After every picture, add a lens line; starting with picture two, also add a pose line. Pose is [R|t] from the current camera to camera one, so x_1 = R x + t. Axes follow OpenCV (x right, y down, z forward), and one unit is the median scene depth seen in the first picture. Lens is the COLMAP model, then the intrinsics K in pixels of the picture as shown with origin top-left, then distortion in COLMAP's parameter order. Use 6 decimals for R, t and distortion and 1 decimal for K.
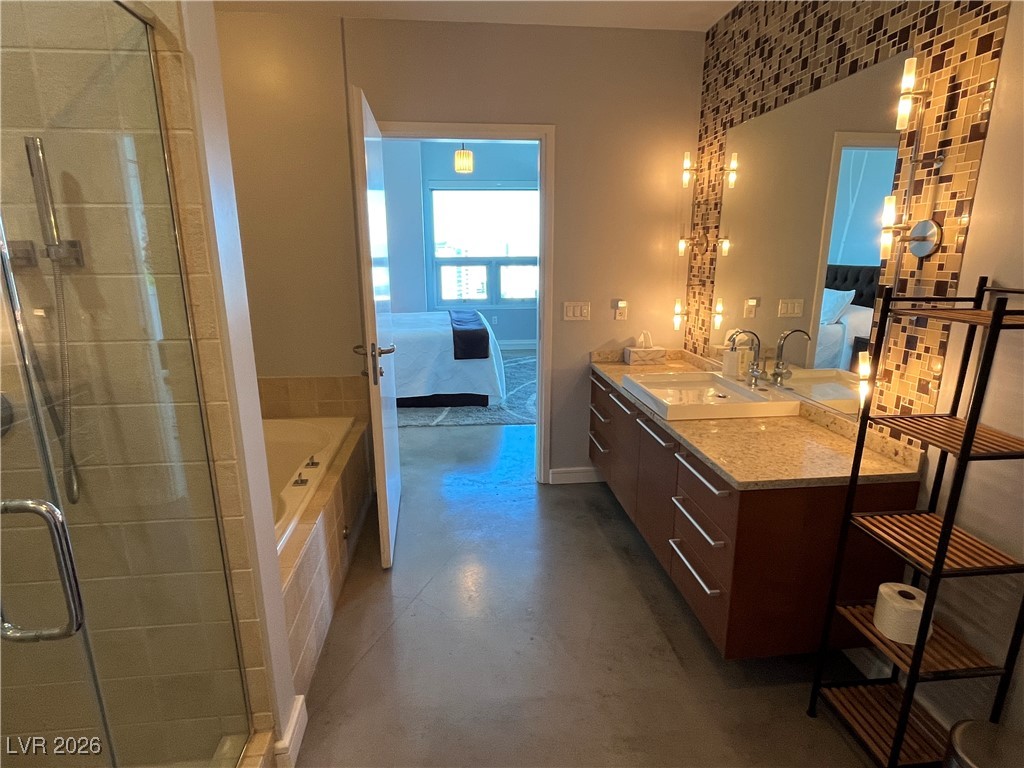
lens RADIAL K [[542.9, 0, 510.1], [0, 542.9, 385.4], [0, 0, 1]] dist [0.000498, 0.000020]
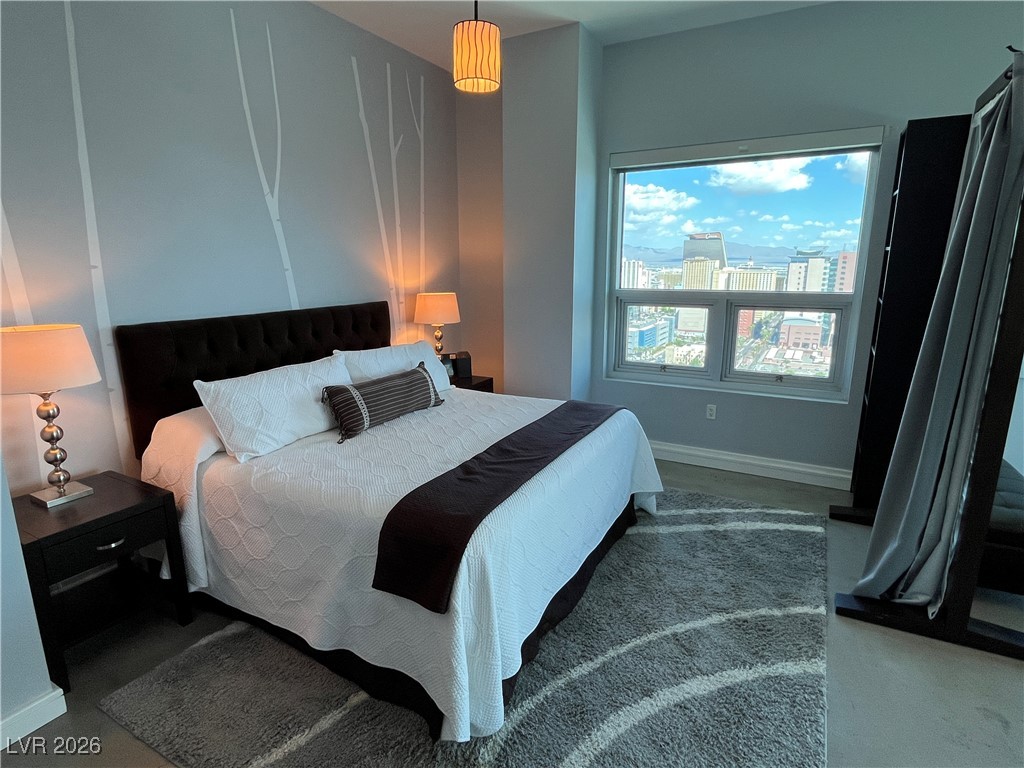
lens RADIAL K [[542.9, 0, 506.3], [0, 542.9, 388.3], [0, 0, 1]] dist [0.000498, 0.000020]
pose [[0.811456, 0.132420, -0.569213, 0.106476], [-0.138871, 0.989784, 0.032290, -0.132591], [0.567674, 0.052846, 0.821556, 0.459880]]
